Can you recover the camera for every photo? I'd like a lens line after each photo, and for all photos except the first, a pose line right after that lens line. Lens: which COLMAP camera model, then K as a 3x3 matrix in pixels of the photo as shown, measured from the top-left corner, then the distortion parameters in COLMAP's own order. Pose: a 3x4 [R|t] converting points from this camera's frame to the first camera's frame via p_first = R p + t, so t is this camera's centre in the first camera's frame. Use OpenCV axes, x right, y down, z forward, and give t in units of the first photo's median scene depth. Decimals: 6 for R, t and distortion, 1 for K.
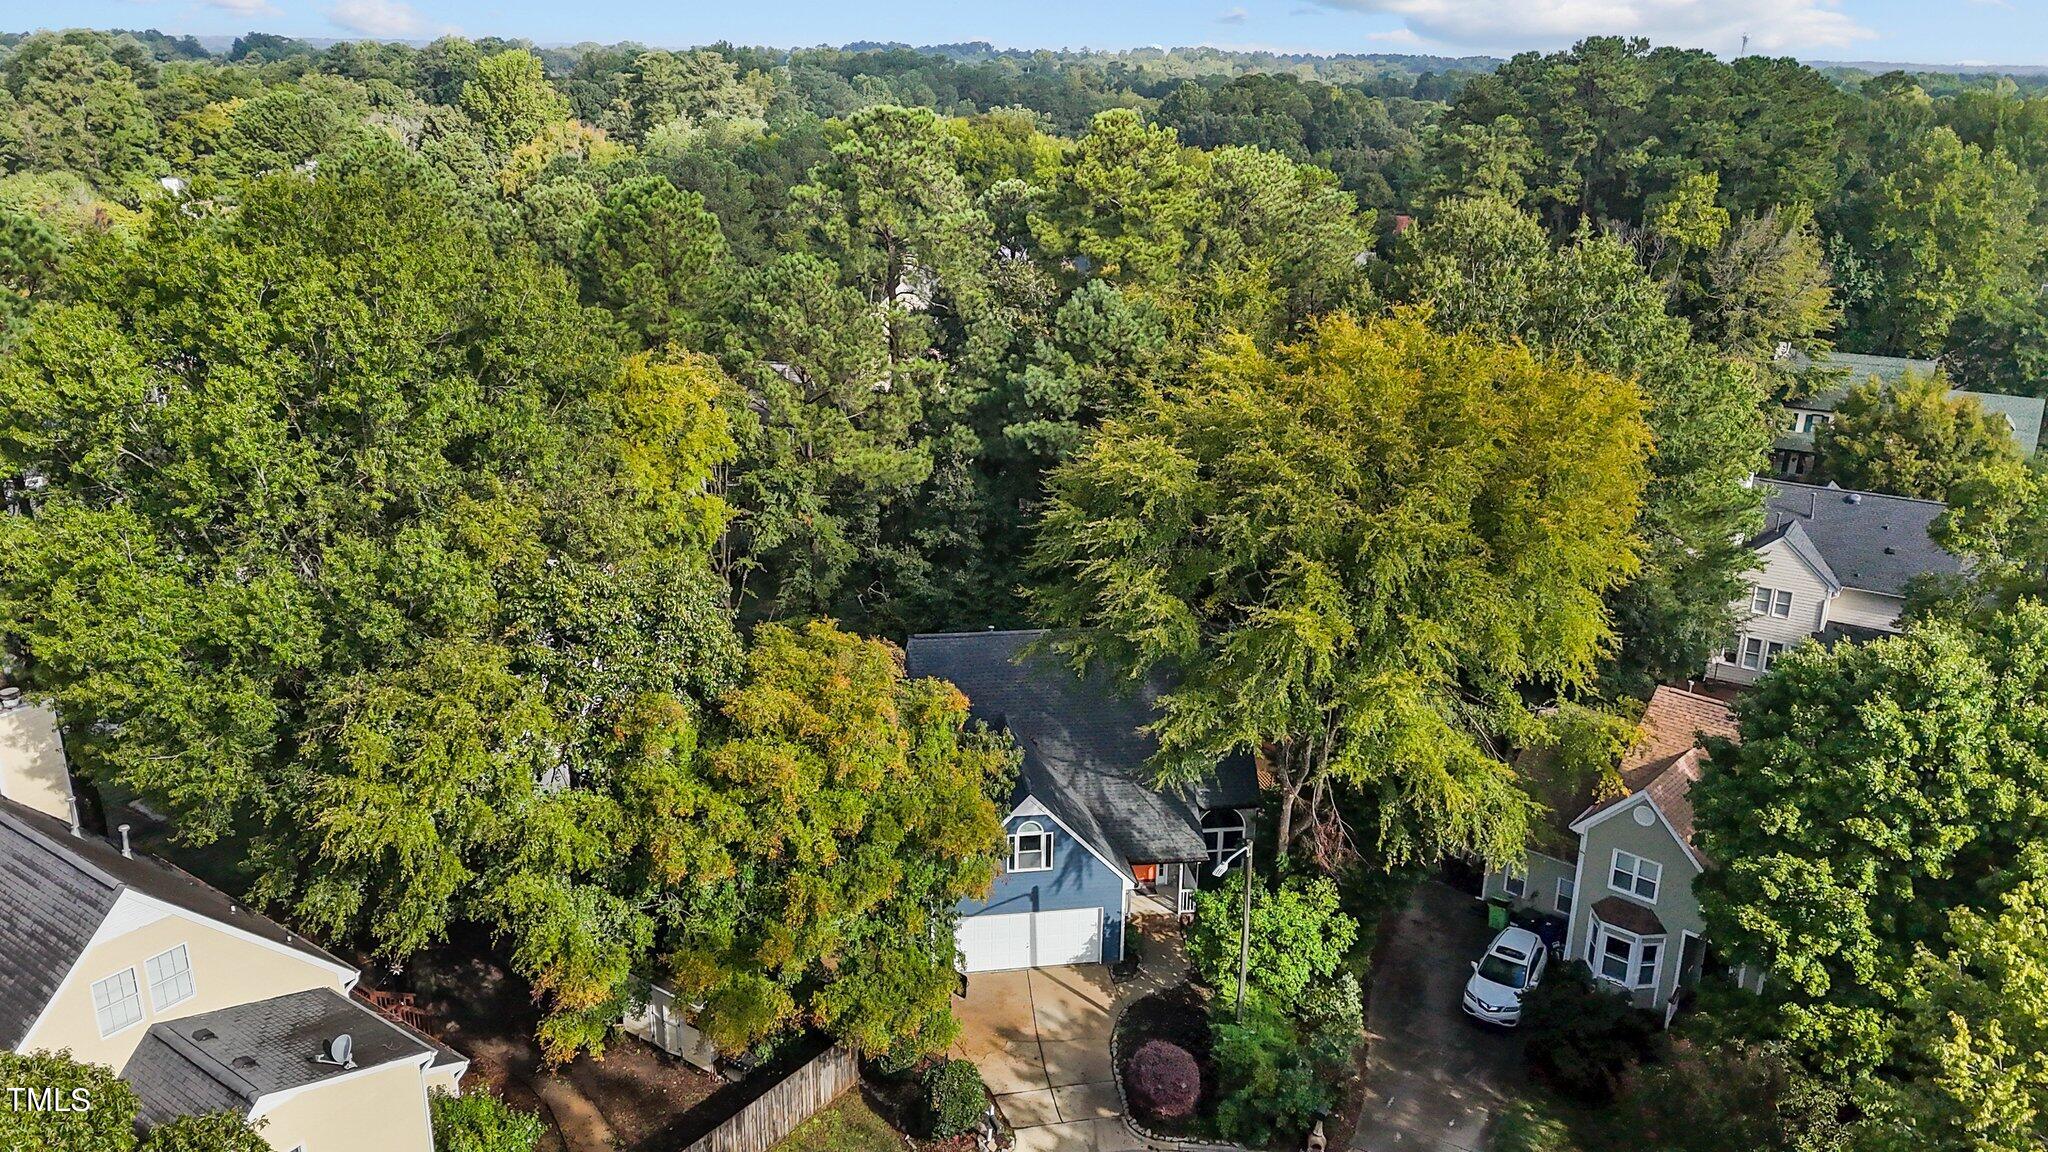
lens RADIAL K [[1478.8, 0, 1024.0], [0, 1478.8, 576.0], [0, 0, 1]] dist [0.092449, -0.101527]
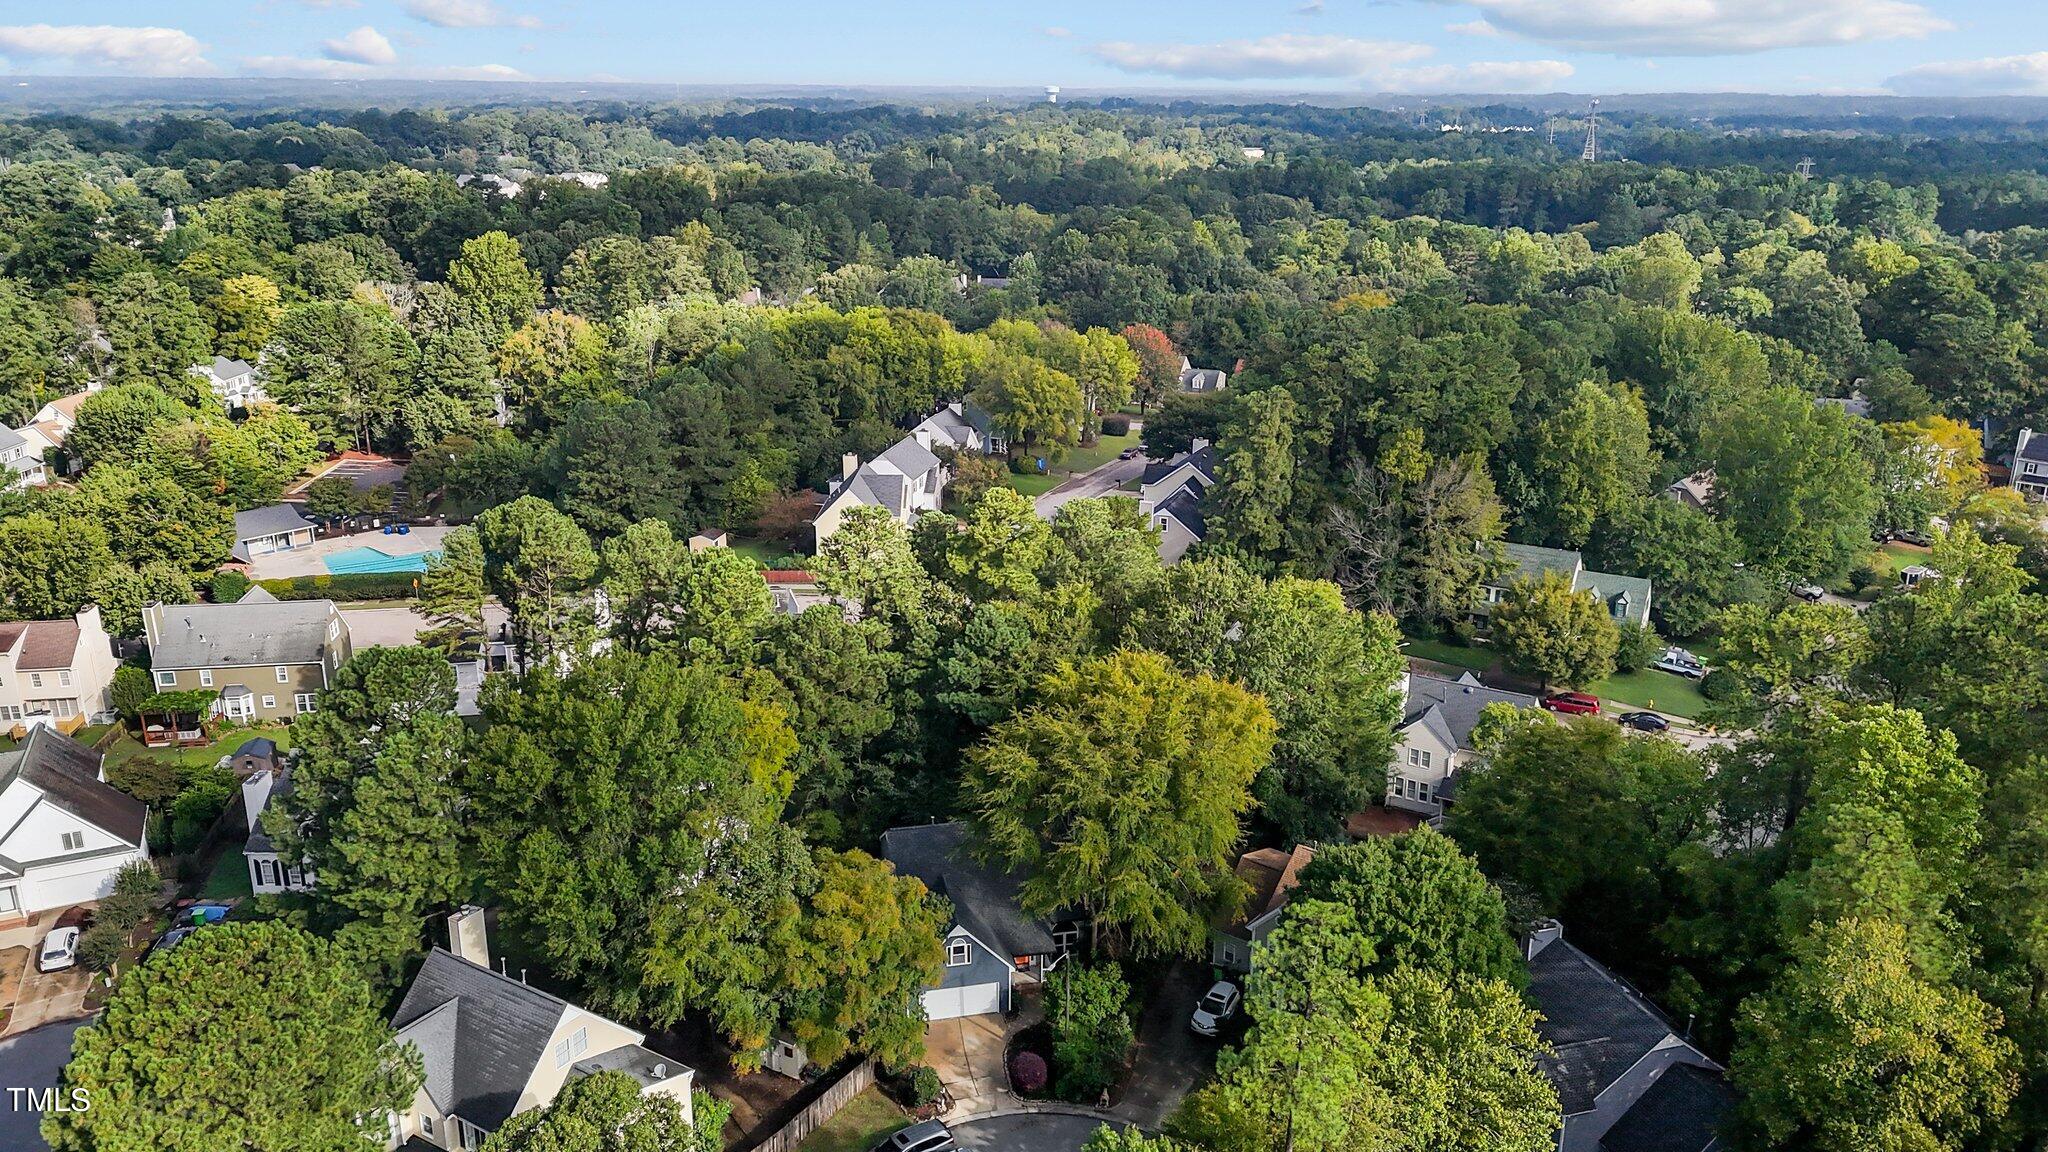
lens RADIAL K [[1478.8, 0, 1024.0], [0, 1478.8, 576.0], [0, 0, 1]] dist [0.092449, -0.101527]
pose [[0.997977, -0.027317, 0.057404, -0.009134], [0.028288, 0.999469, -0.016156, -0.271443], [-0.056932, 0.017747, 0.998220, -0.929389]]
